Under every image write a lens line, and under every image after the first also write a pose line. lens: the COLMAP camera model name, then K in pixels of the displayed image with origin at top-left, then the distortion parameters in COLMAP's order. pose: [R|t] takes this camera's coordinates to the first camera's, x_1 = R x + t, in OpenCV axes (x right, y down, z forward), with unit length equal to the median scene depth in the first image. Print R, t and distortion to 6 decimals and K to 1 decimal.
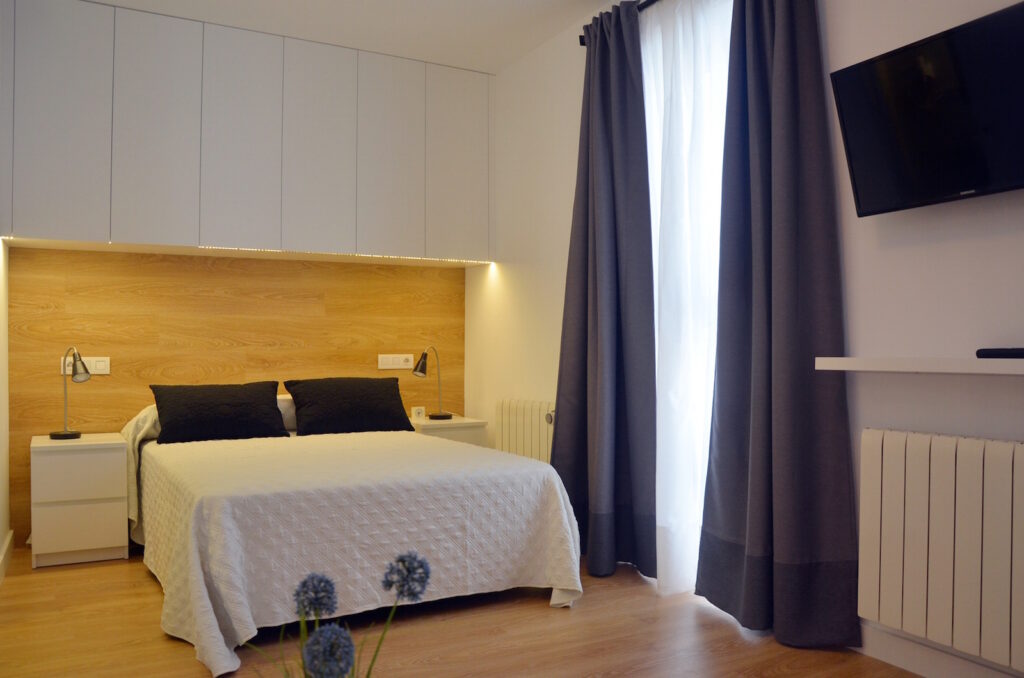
lens RADIAL K [[835.6, 0, 508.4], [0, 835.6, 345.2], [0, 0, 1]] dist [-0.106854, 0.028903]
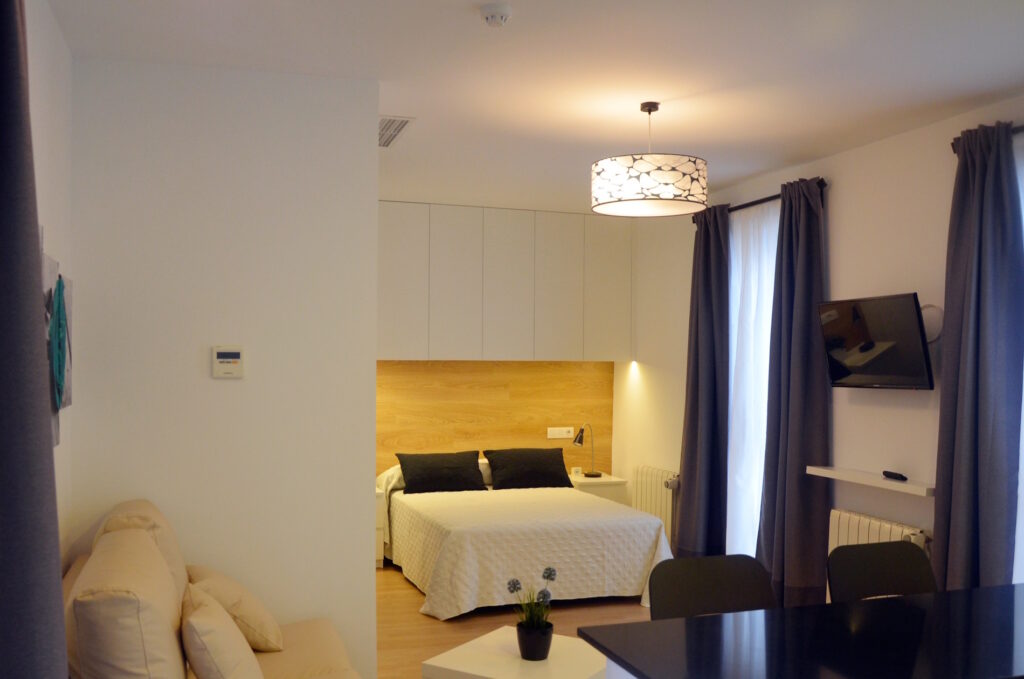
lens RADIAL K [[930.1, 0, 469.2], [0, 930.1, 392.0], [0, 0, 1]] dist [-0.071939, 0.000000]
pose [[0.975153, 0.013991, -0.221089, 0.064819], [-0.006800, 0.999424, 0.033253, -0.119027], [0.221426, -0.030923, 0.974687, -0.611389]]
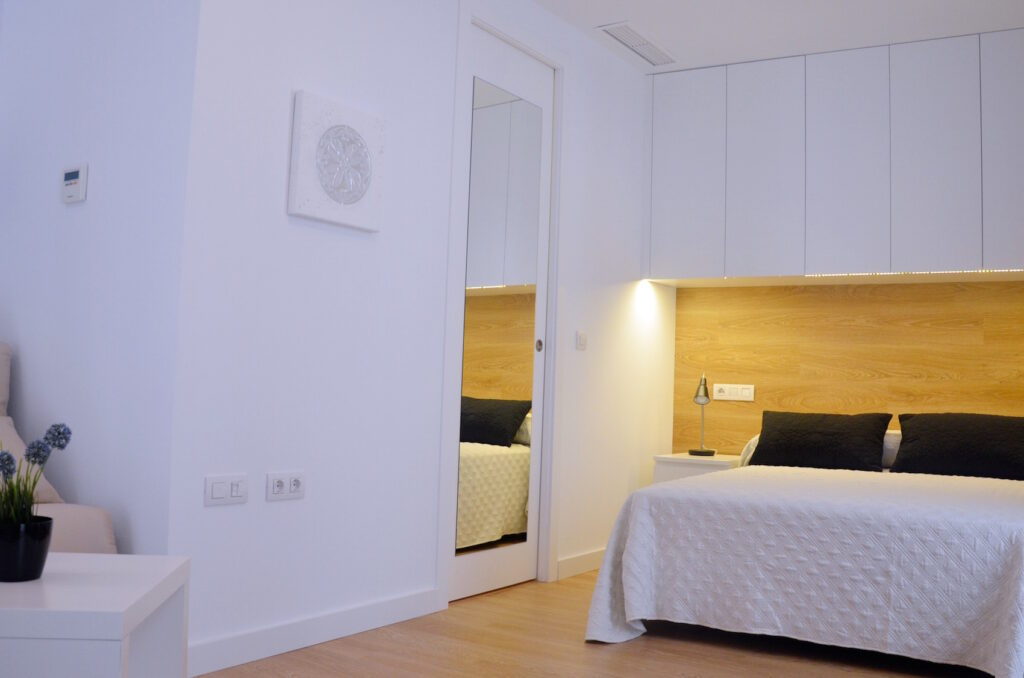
lens RADIAL K [[930.1, 0, 516.3], [0, 930.1, 340.7], [0, 0, 1]] dist [-0.071939, 0.000000]
pose [[0.500701, -0.025644, -0.865240, 0.426354], [-0.032265, 0.998314, -0.048258, 0.026552], [0.865019, 0.052080, 0.499029, 0.130524]]
